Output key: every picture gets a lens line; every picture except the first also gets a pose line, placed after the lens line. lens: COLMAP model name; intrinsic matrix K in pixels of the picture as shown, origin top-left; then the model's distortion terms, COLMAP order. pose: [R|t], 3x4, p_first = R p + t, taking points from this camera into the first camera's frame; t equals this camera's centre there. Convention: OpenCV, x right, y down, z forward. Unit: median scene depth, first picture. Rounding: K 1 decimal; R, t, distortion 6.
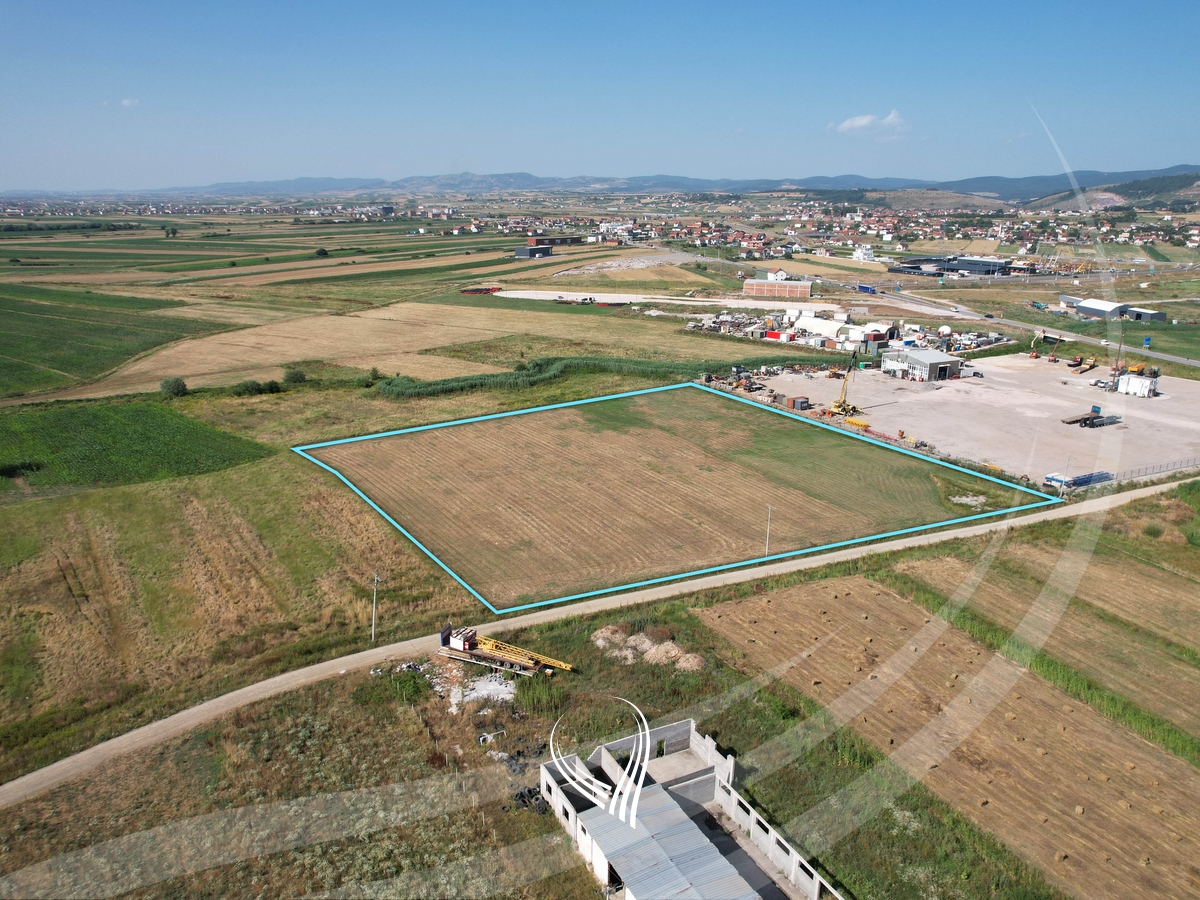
lens RADIAL K [[846.6, 0, 600.0], [0, 846.6, 450.0], [0, 0, 1]] dist [-0.050520, 0.000580]
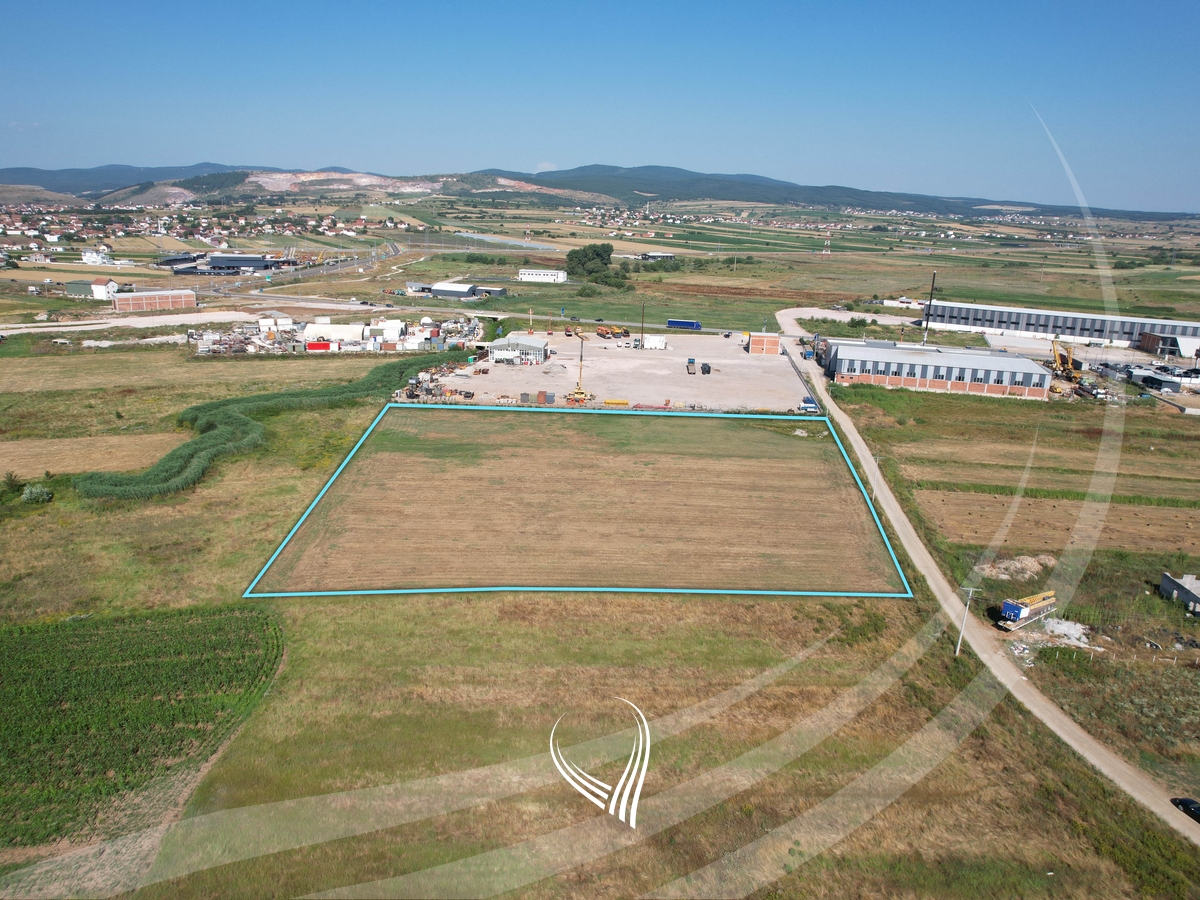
lens RADIAL K [[823.4, 0, 600.0], [0, 823.4, 450.0], [0, 0, 1]] dist [-0.046588, 0.045616]
pose [[0.546851, -0.229985, 0.805022, -0.721380], [0.220725, 0.967117, 0.126355, -0.132299], [-0.807610, 0.108591, 0.579633, 0.429671]]
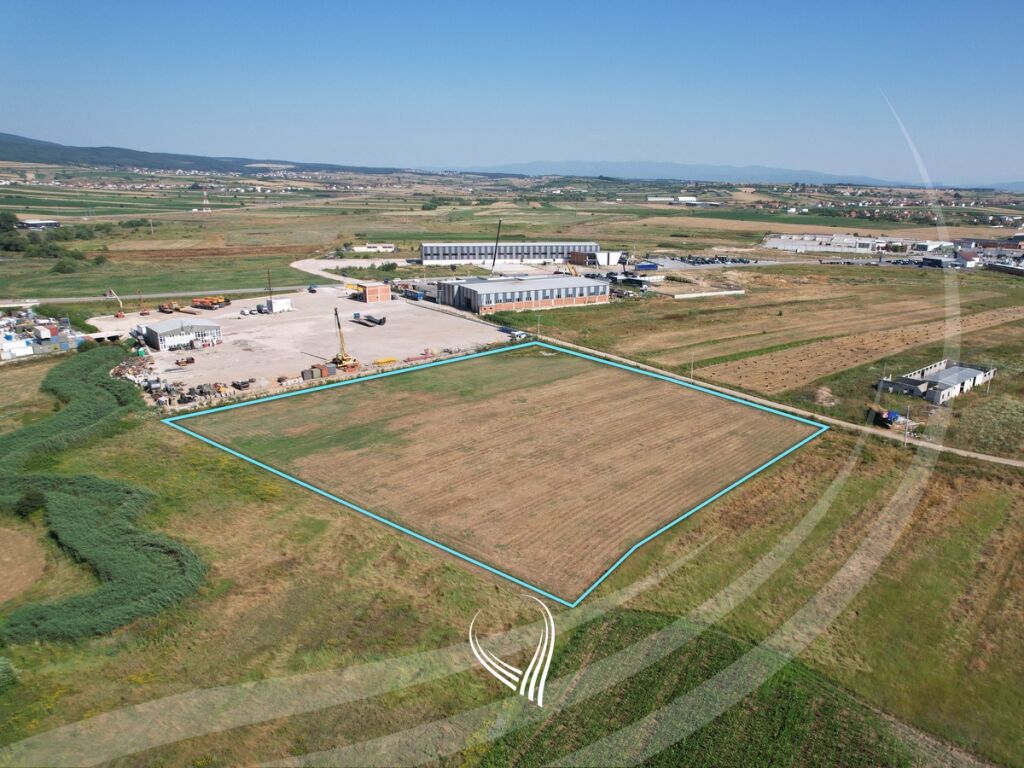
lens RADIAL K [[702.6, 0, 512.0], [0, 702.6, 384.0], [0, 0, 1]] dist [-0.046588, 0.045616]
pose [[-0.208651, -0.285161, 0.935494, -0.810481], [0.269965, 0.902587, 0.335343, -0.339813], [-0.939991, 0.322521, -0.111342, 1.098518]]
